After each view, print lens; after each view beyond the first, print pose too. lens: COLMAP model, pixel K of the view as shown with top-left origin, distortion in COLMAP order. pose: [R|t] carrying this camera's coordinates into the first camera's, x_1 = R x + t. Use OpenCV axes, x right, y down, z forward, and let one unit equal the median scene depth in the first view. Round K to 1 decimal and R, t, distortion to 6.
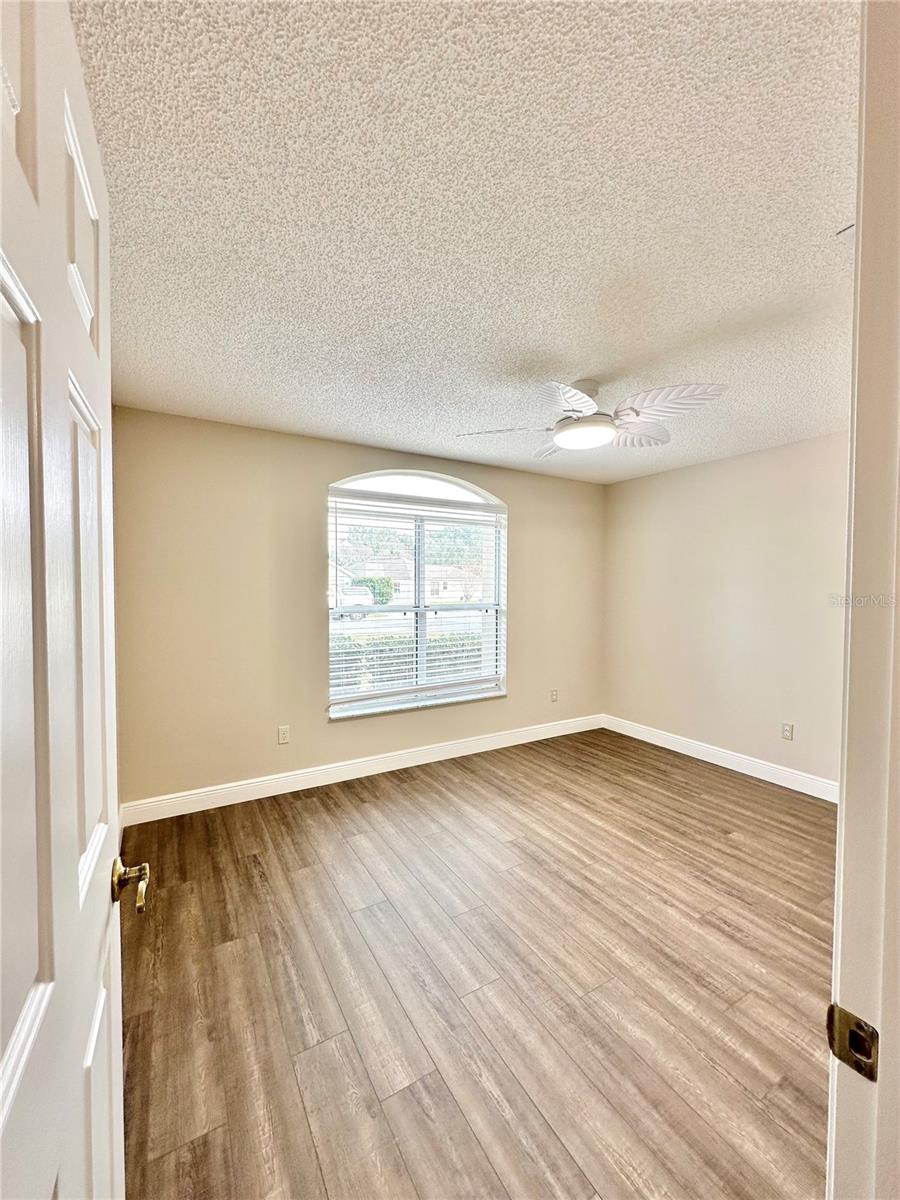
lens RADIAL K [[478.0, 0, 450.0], [0, 478.0, 600.0], [0, 0, 1]] dist [-0.001728, 0.000410]
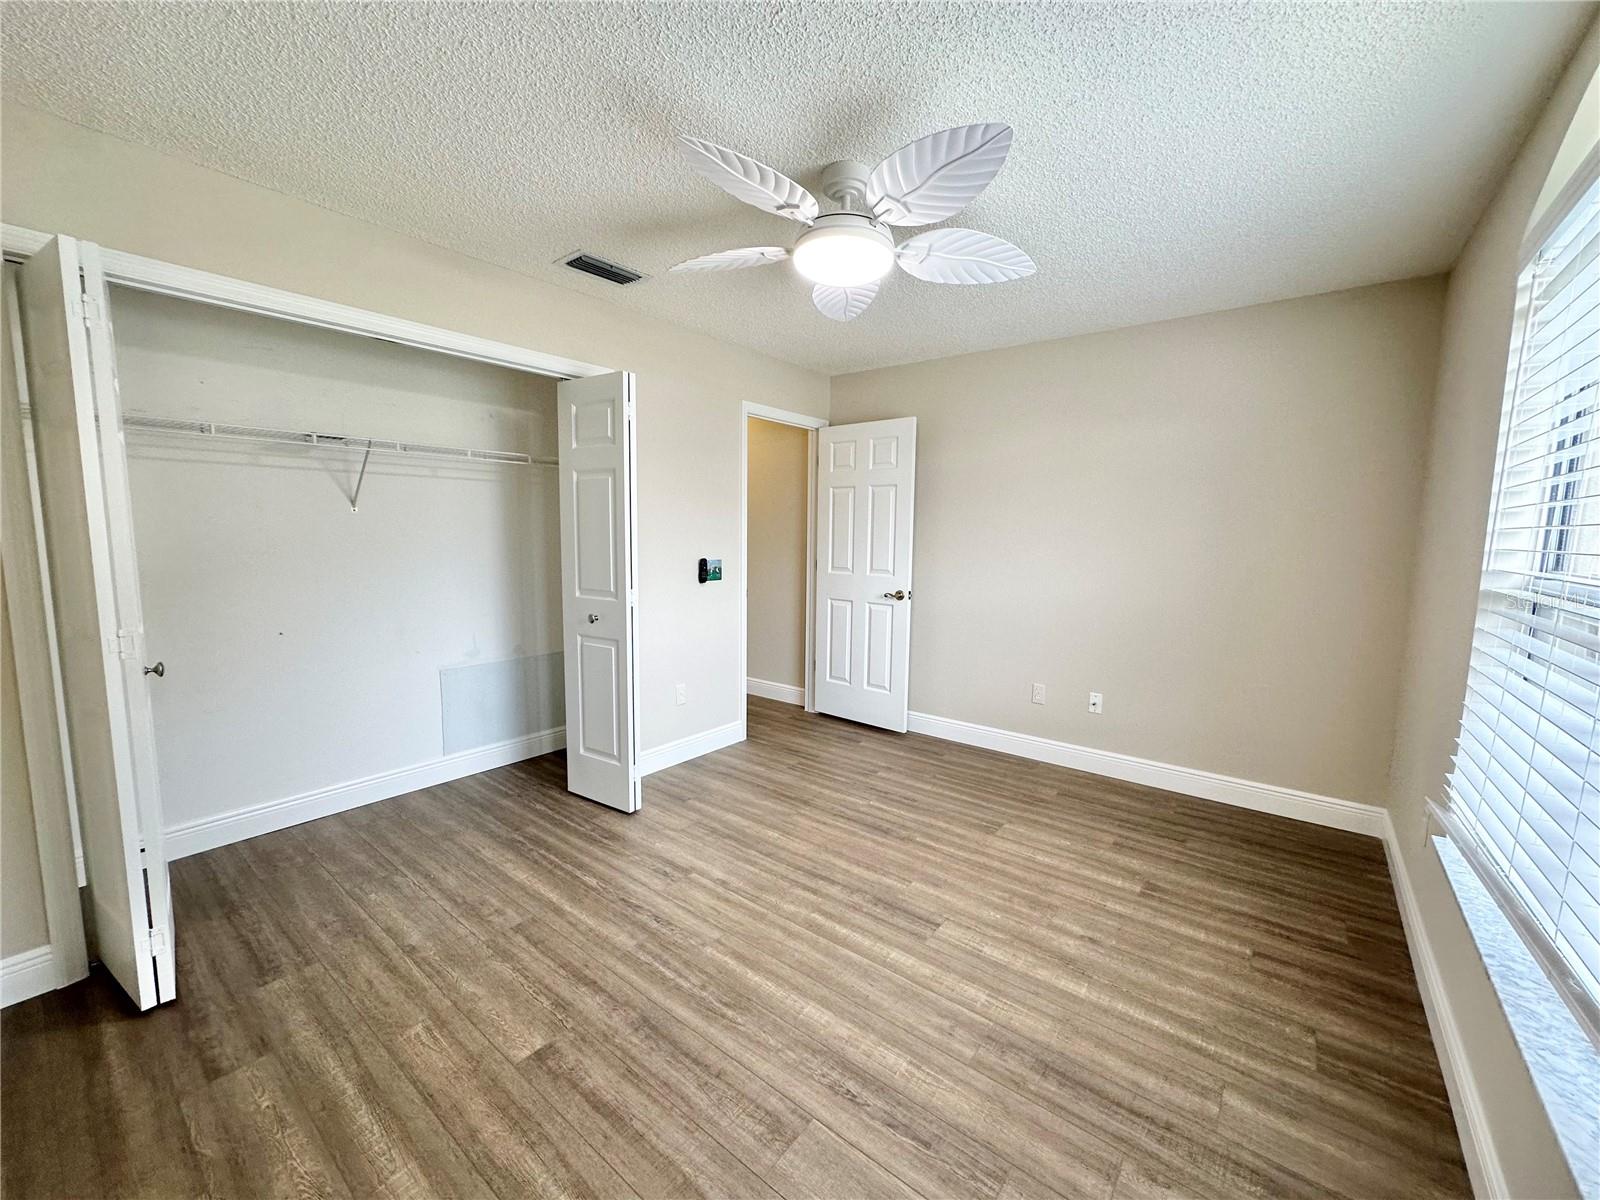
lens RADIAL K [[637.3, 0, 800.0], [0, 637.3, 600.0], [0, 0, 1]] dist [-0.001728, 0.000410]
pose [[-0.933115, 0.022733, -0.358858, 0.558336], [-0.027356, 0.990619, 0.133887, -0.017565], [0.358535, 0.134749, -0.923740, 1.578377]]
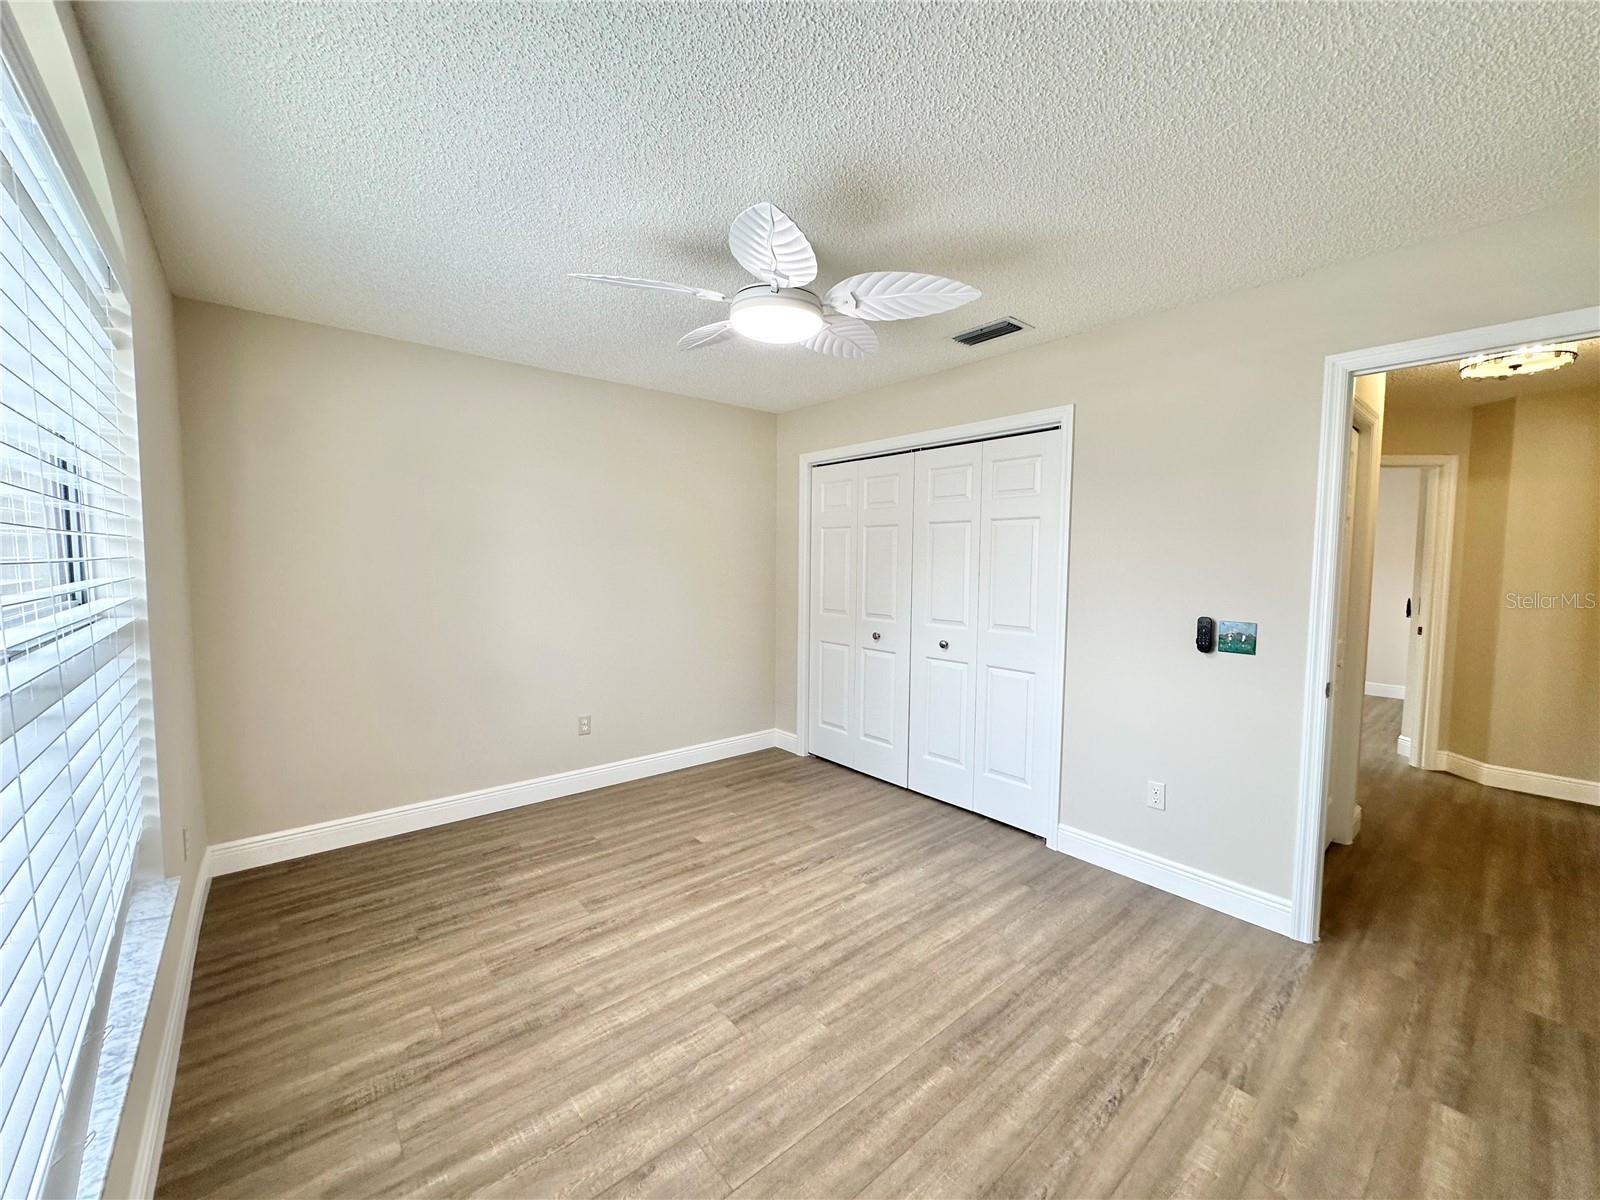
lens RADIAL K [[637.3, 0, 800.0], [0, 637.3, 600.0], [0, 0, 1]] dist [-0.001728, 0.000410]
pose [[-0.167320, -0.067694, 0.983576, -0.540627], [0.017411, 0.997281, 0.071599, -0.021083], [-0.985749, 0.029105, -0.165687, 0.992705]]
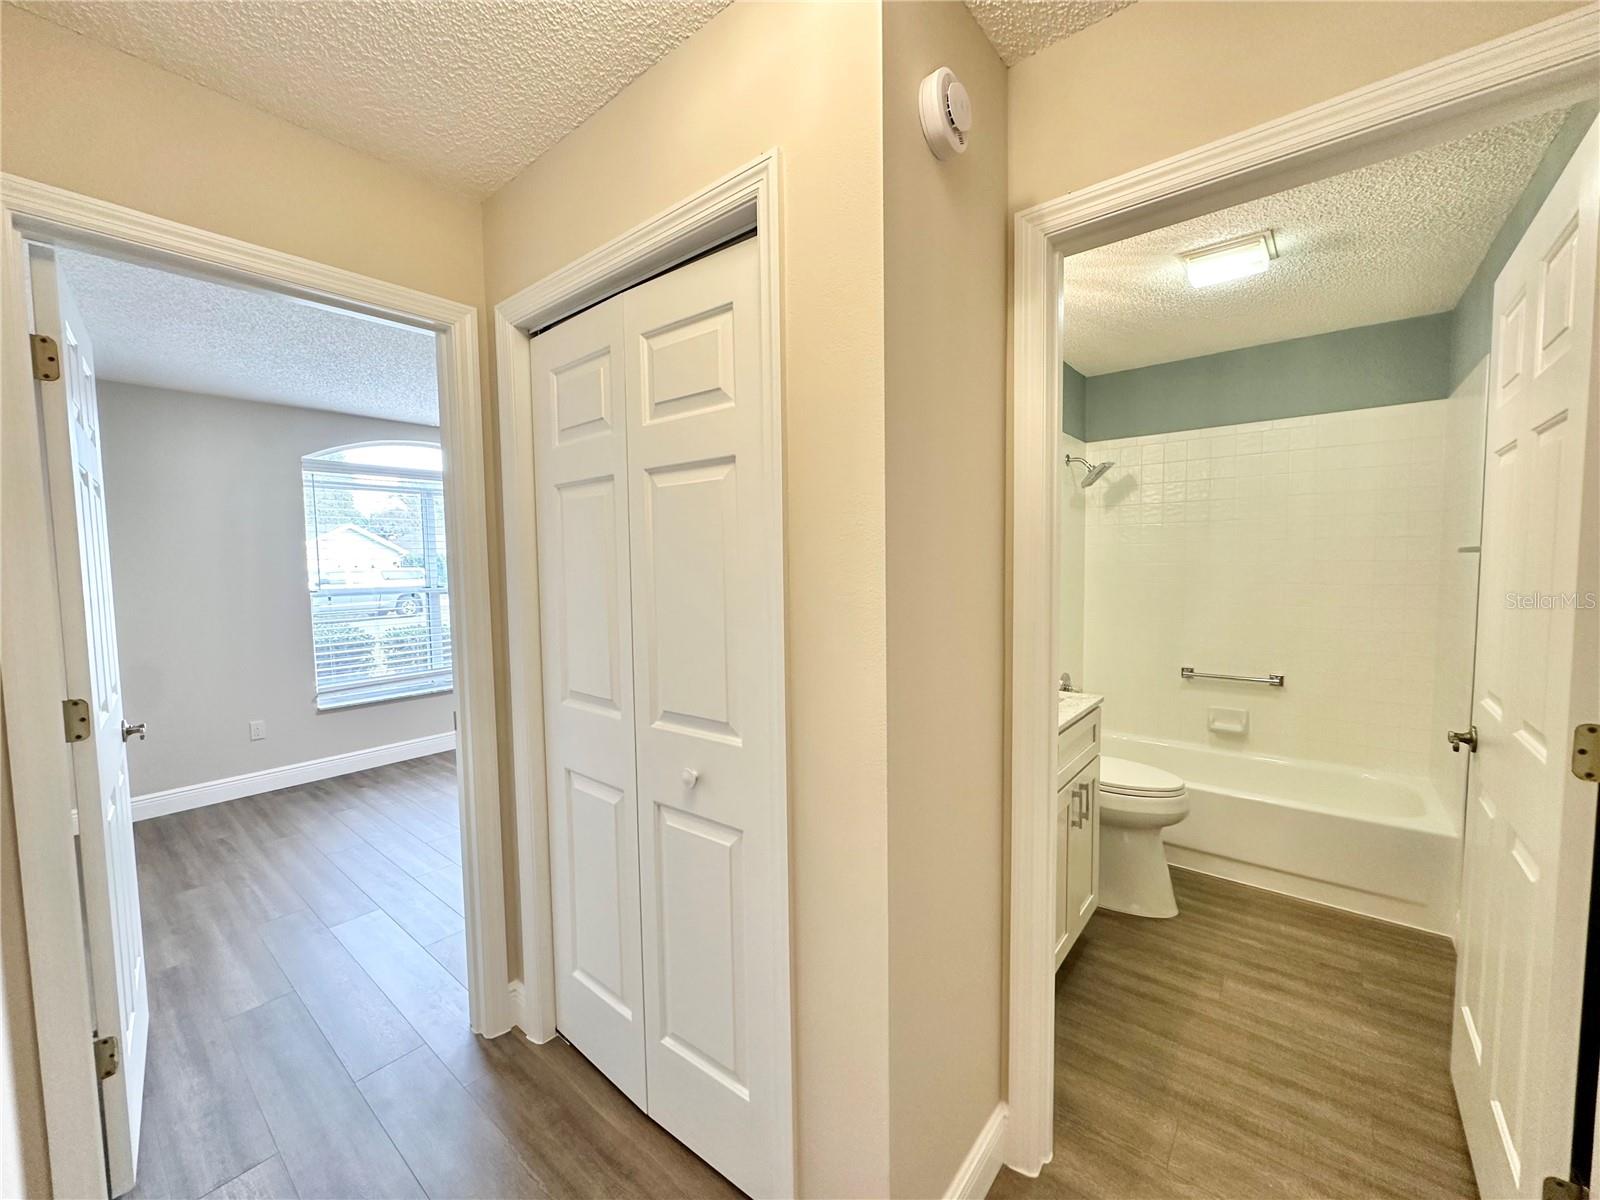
lens RADIAL K [[635.5, 0, 803.6], [0, 635.5, 600.3], [0, 0, 1]] dist [-0.003129, -0.000030]
pose [[0.939474, -0.042081, 0.340026, 0.276990], [0.031168, 0.998811, 0.037494, 0.022894], [-0.341200, -0.024627, 0.939668, -0.587180]]
